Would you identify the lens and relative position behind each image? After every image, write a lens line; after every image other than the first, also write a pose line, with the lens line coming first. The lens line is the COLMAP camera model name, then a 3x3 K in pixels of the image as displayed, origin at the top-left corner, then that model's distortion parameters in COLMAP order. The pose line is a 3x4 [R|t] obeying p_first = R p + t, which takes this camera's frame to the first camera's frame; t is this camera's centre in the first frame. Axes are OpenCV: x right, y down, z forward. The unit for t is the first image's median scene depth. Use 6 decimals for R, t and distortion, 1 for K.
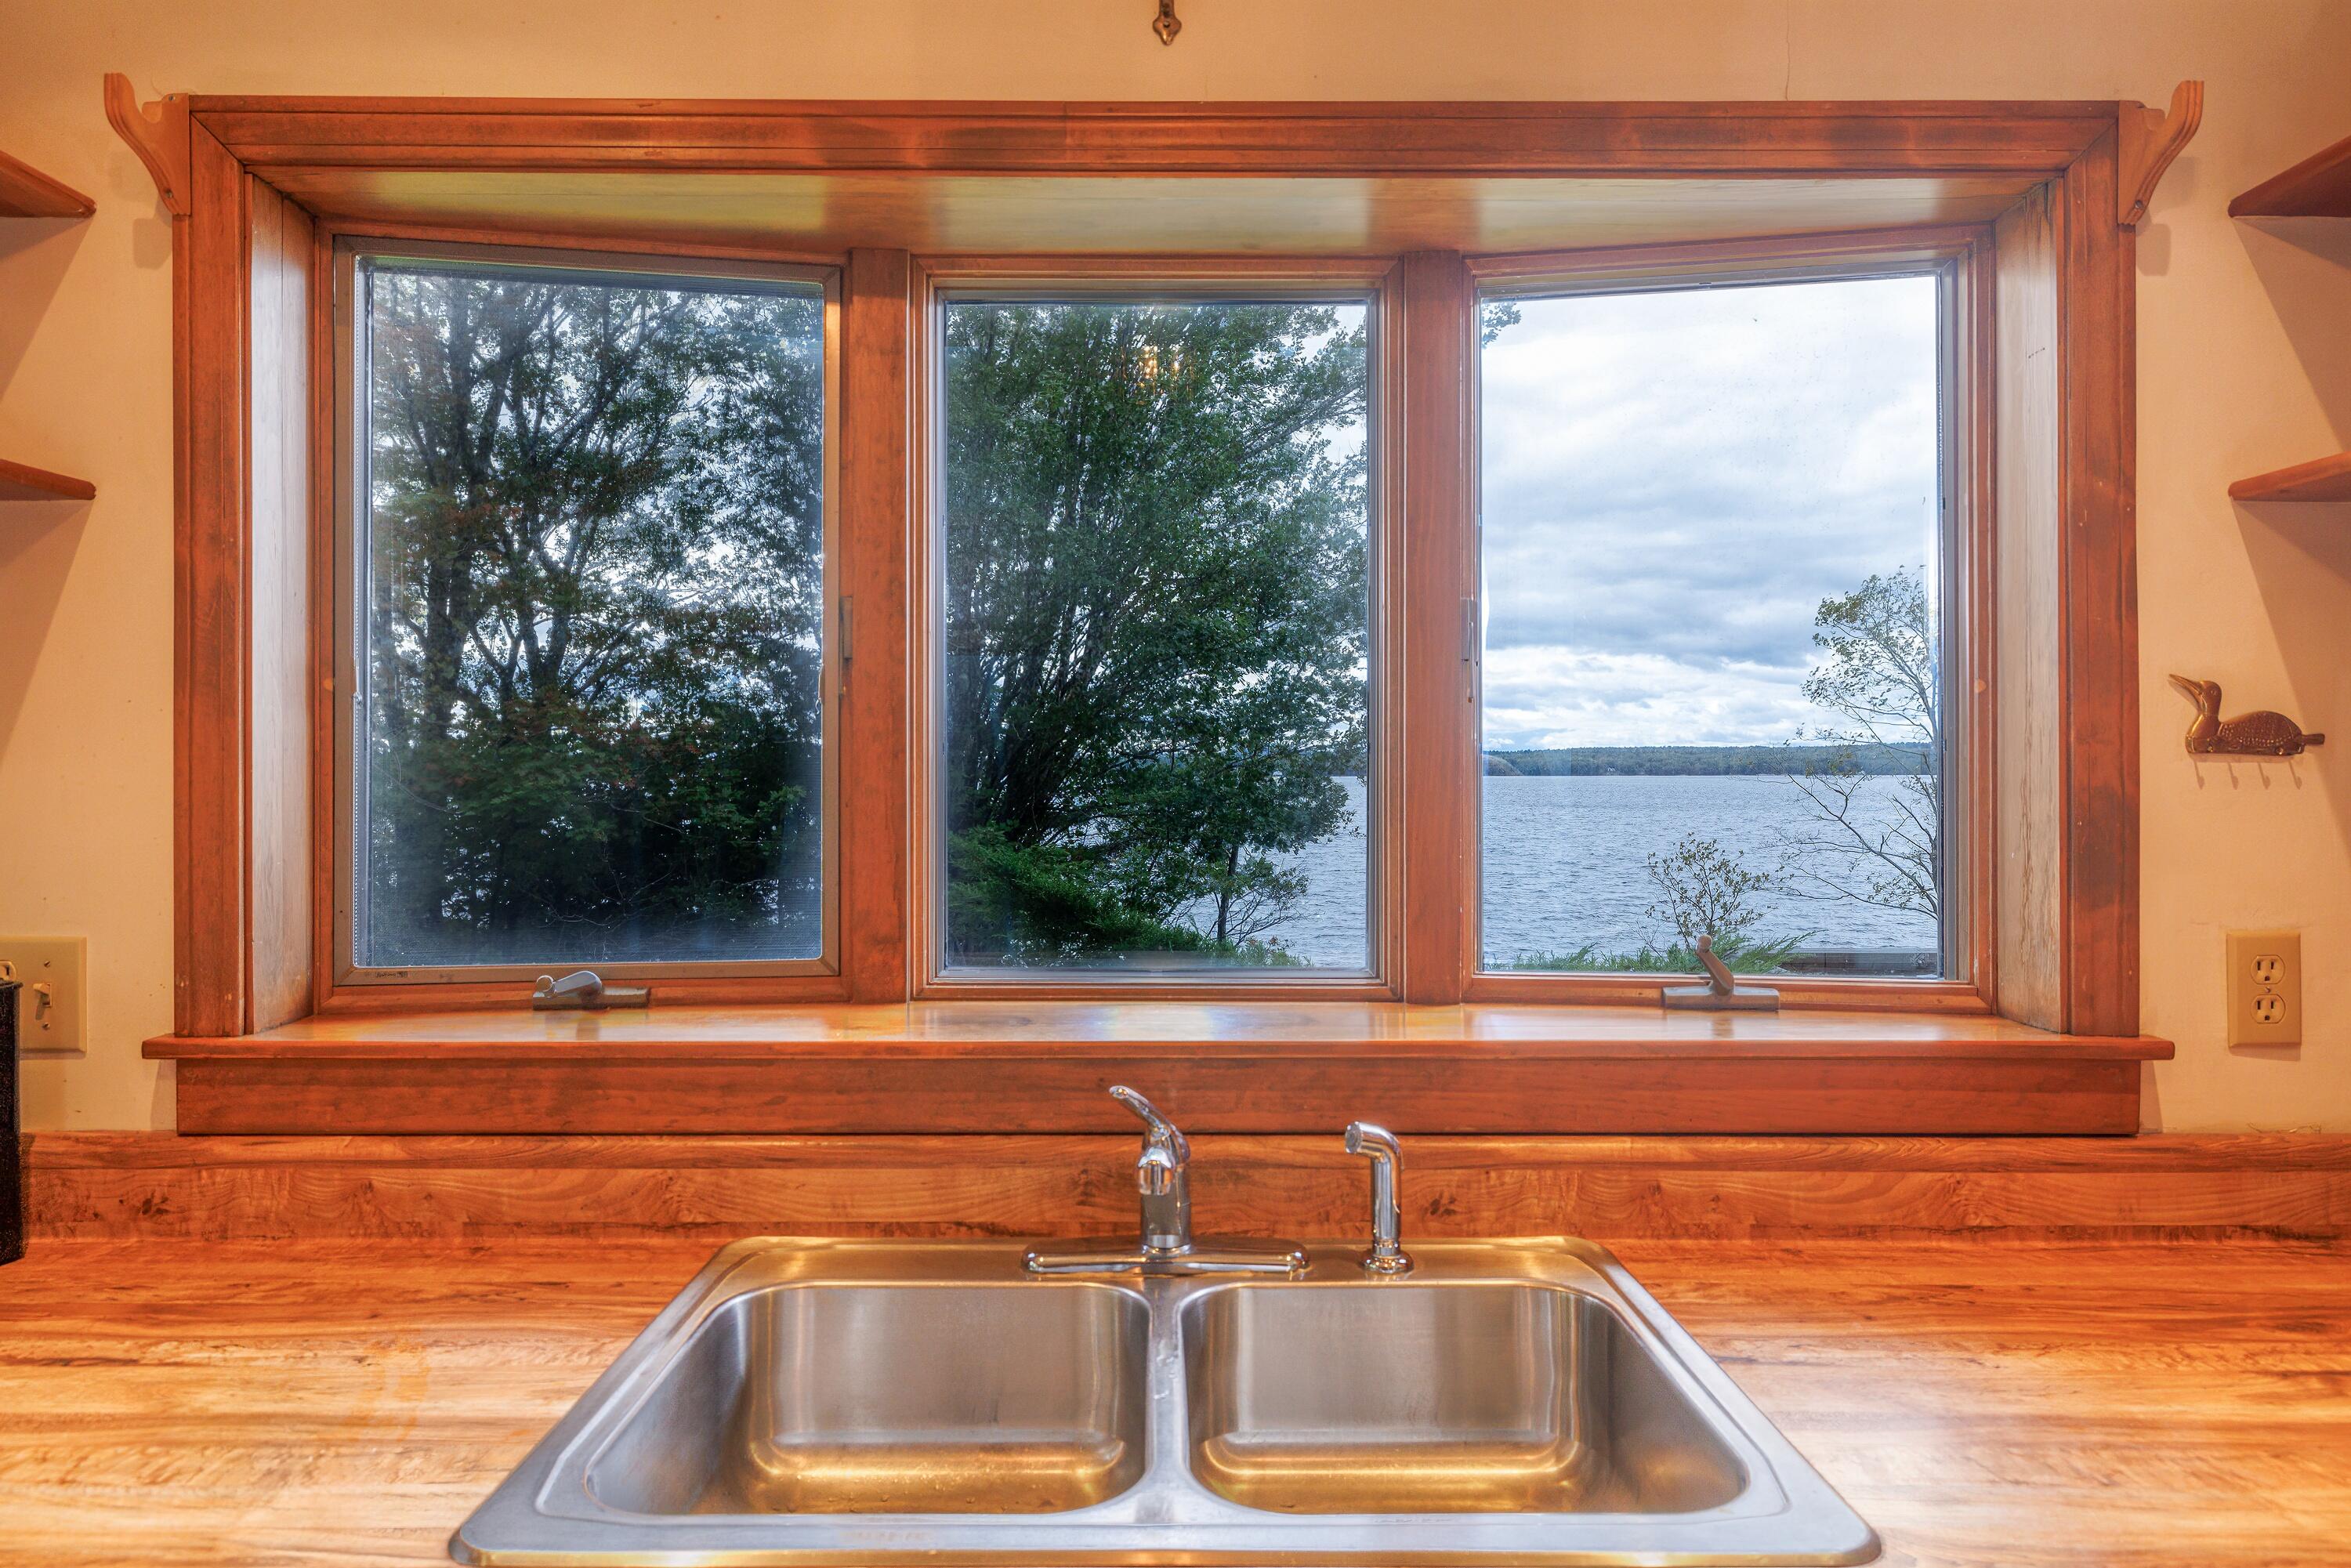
lens RADIAL K [[1412.6, 0, 1175.5], [0, 1412.6, 784.0], [0, 0, 1]] dist [-0.000109, -0.000723]
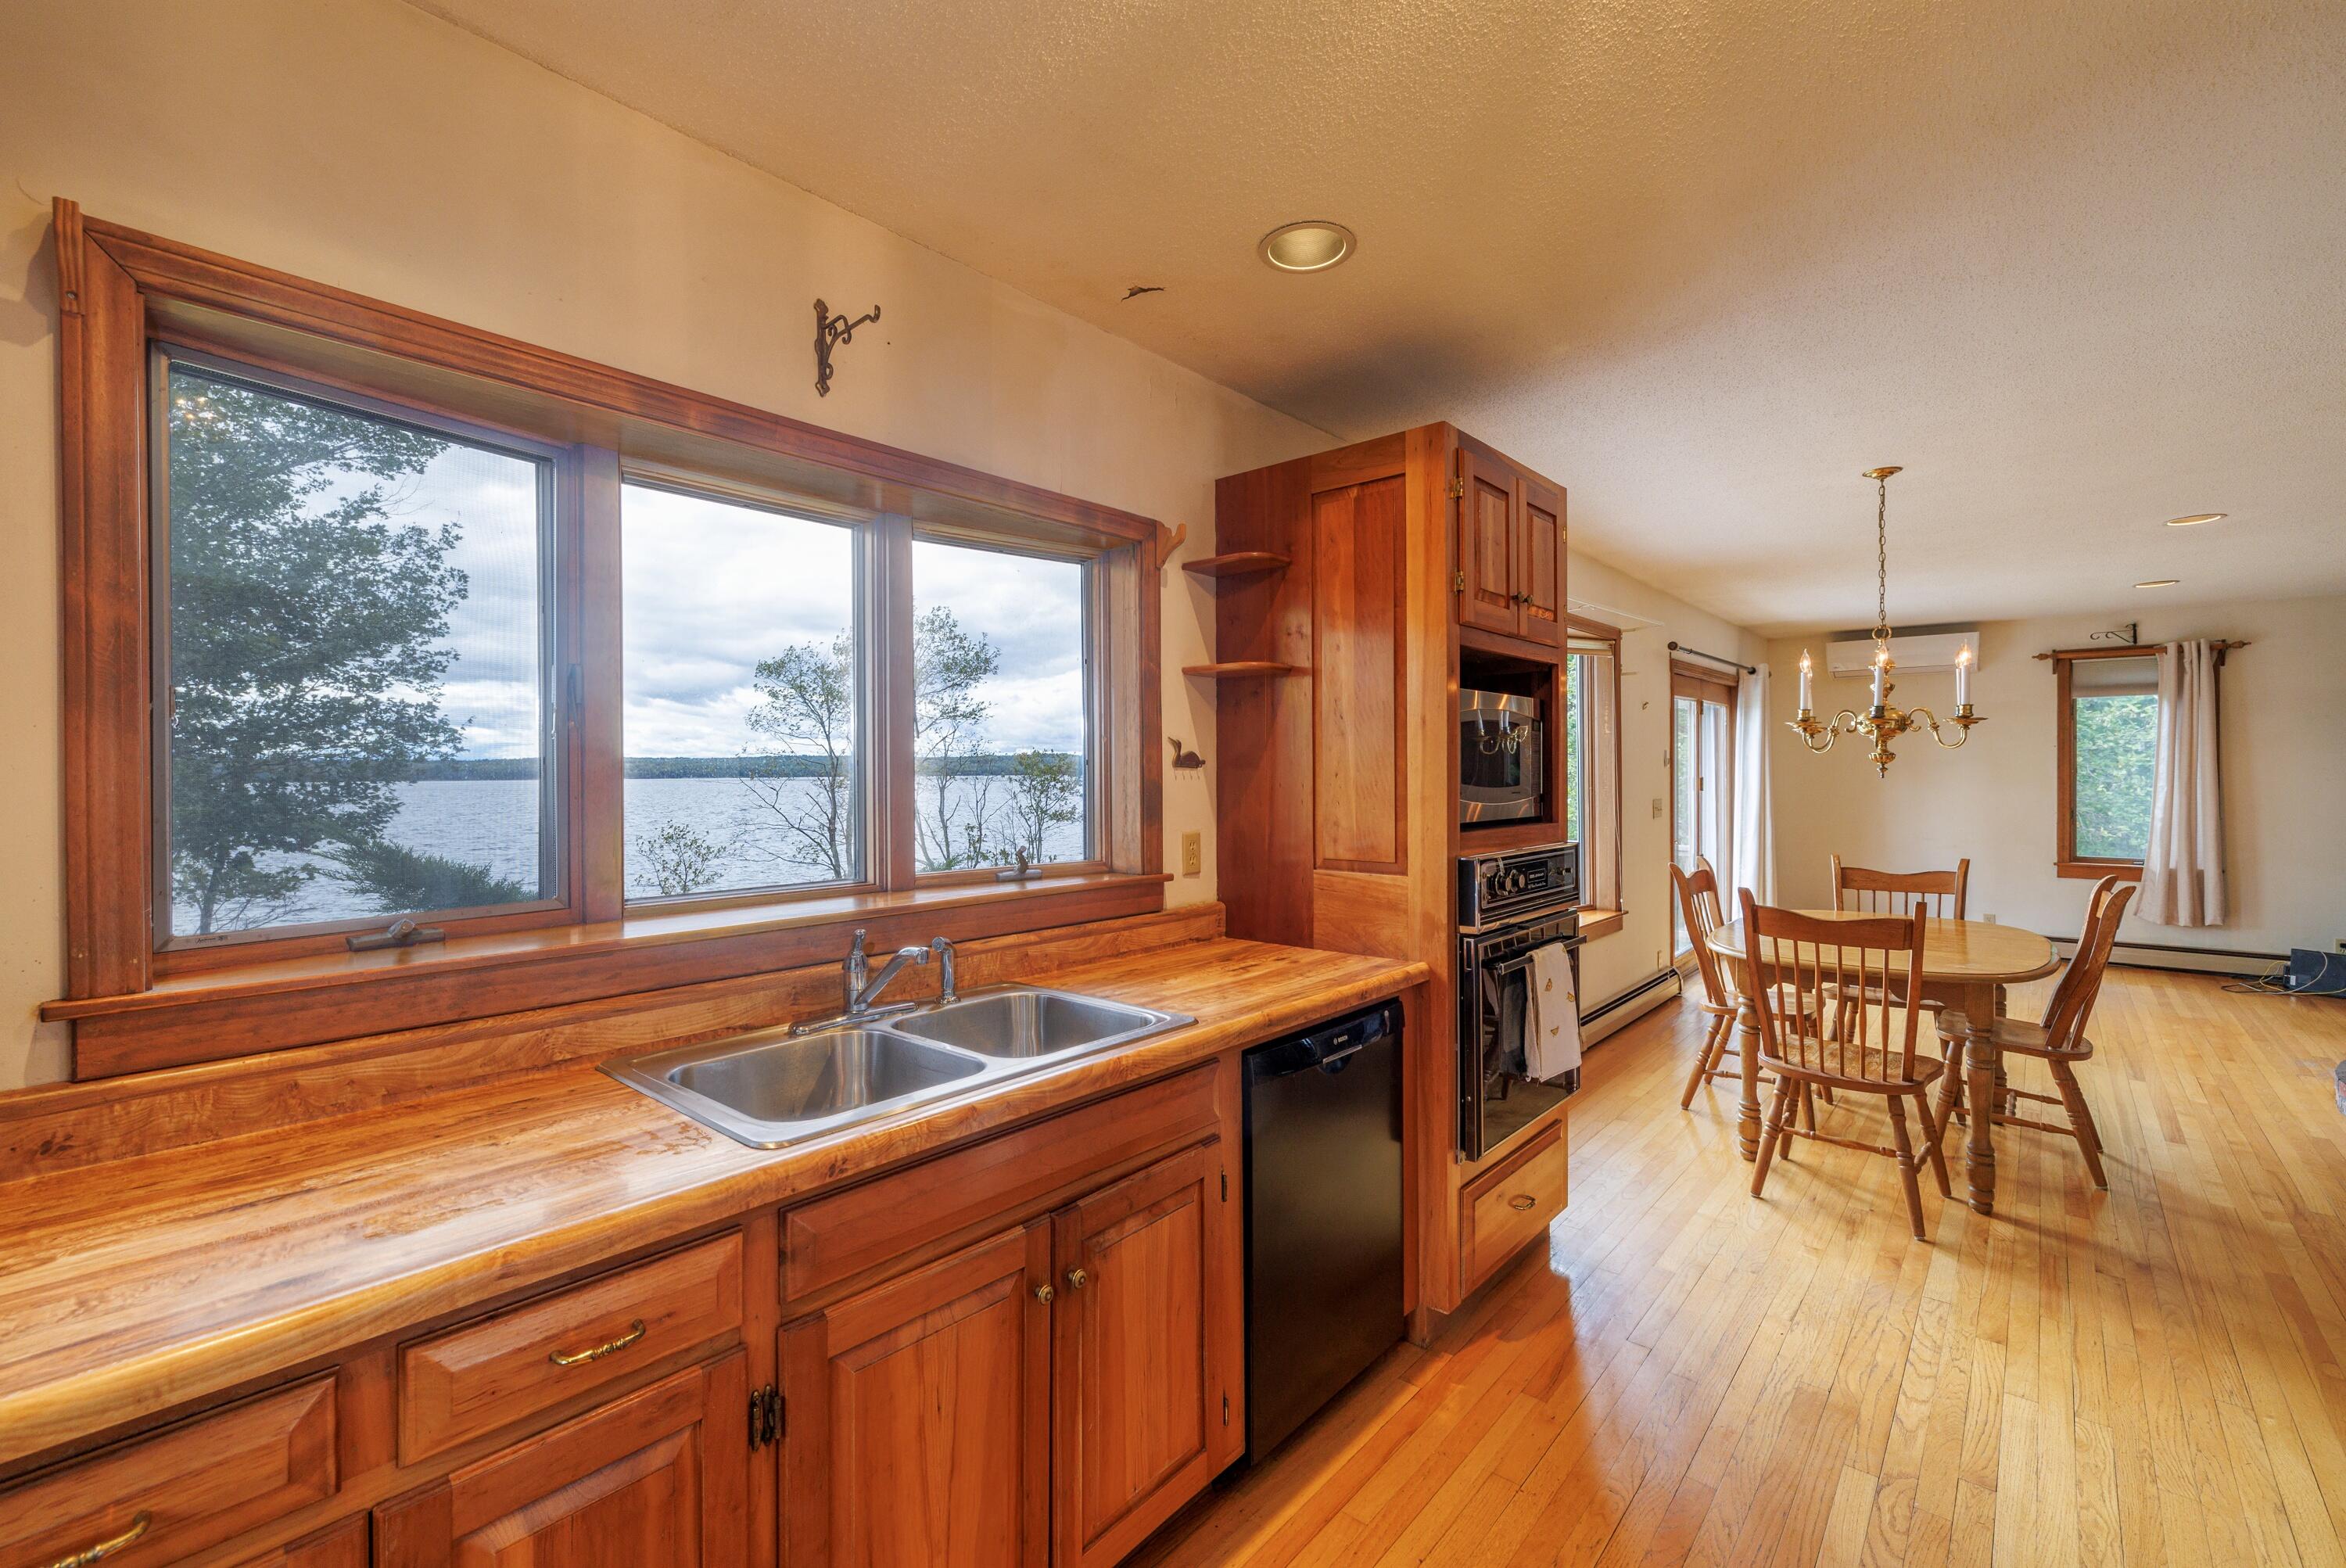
lens RADIAL K [[986.1, 0, 1173.0], [0, 986.1, 784.0], [0, 0, 1]] dist [0.001115, 0.000158]
pose [[0.663246, -0.011195, 0.748318, -0.712399], [0.011211, 0.999925, 0.005023, 0.001767], [-0.748318, 0.005058, 0.663321, -0.252957]]
